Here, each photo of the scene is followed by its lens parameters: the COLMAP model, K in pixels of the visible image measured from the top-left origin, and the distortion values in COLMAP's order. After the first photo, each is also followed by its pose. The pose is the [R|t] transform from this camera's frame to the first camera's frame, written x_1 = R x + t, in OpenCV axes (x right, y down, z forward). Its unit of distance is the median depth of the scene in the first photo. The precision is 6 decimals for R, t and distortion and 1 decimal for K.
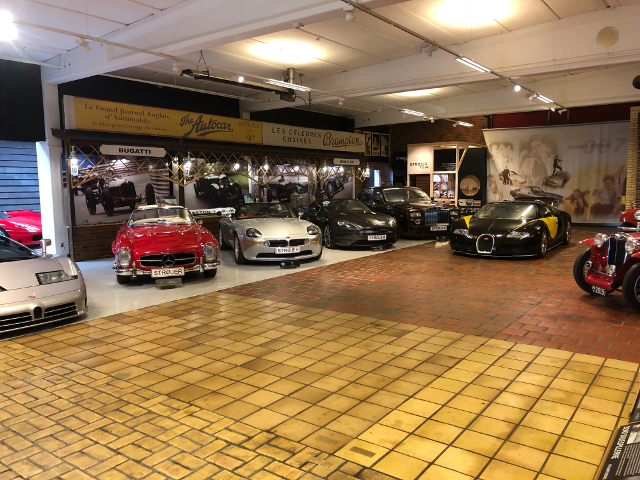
lens RADIAL K [[526.9, 0, 320.0], [0, 526.9, 240.0], [0, 0, 1]] dist [0.005233, 0.000714]
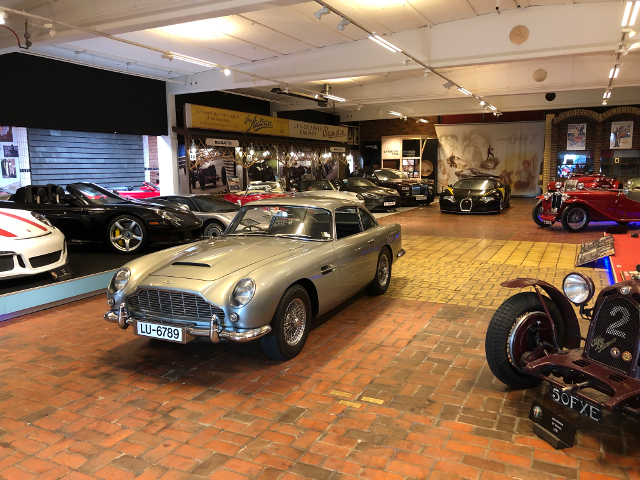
lens RADIAL K [[526.9, 0, 320.0], [0, 526.9, 240.0], [0, 0, 1]] dist [0.005233, 0.000714]
pose [[0.984870, -0.025214, 0.171449, -0.226655], [0.020082, 0.999299, 0.031601, 0.031461], [-0.172125, -0.027680, 0.984686, -0.271777]]
